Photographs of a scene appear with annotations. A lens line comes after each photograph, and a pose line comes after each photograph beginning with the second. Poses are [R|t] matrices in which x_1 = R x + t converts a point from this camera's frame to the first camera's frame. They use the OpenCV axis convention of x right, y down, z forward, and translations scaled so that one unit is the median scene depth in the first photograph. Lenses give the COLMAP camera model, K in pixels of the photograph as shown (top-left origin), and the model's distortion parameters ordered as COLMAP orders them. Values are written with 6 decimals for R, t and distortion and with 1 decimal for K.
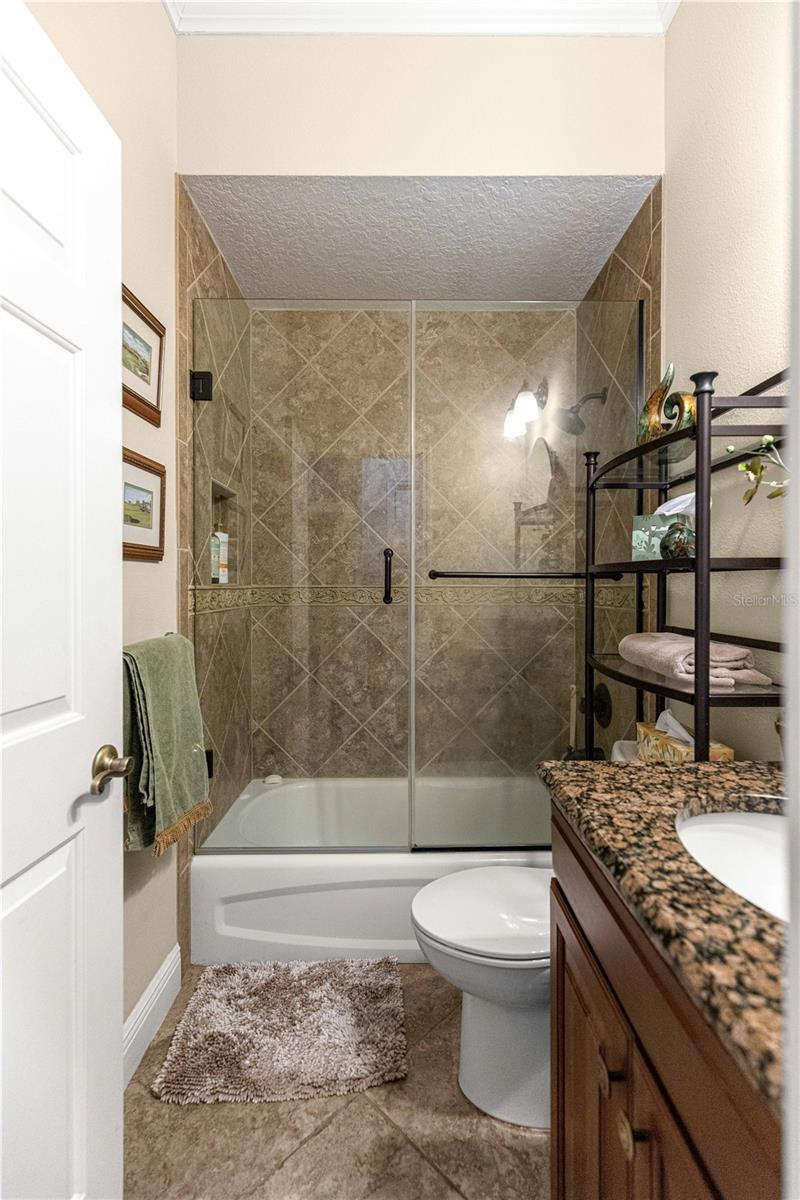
lens RADIAL K [[536.6, 0, 400.5], [0, 536.6, 581.7], [0, 0, 1]] dist [0.009024, -0.000862]
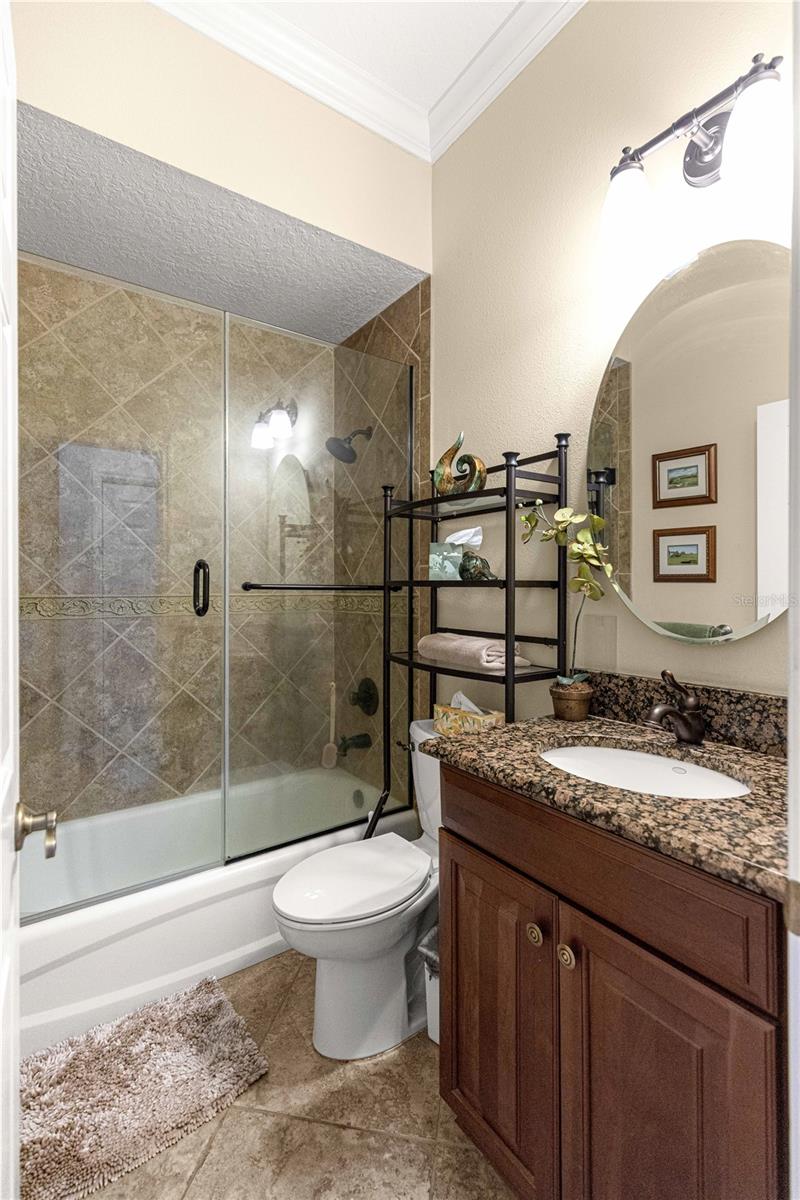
lens RADIAL K [[536.6, 0, 400.5], [0, 536.6, 581.7], [0, 0, 1]] dist [0.009024, -0.000862]
pose [[0.824239, 0.007862, 0.566187, -0.315653], [-0.005324, 0.999967, -0.006135, -0.019535], [-0.566217, 0.002043, 0.824254, -0.007489]]
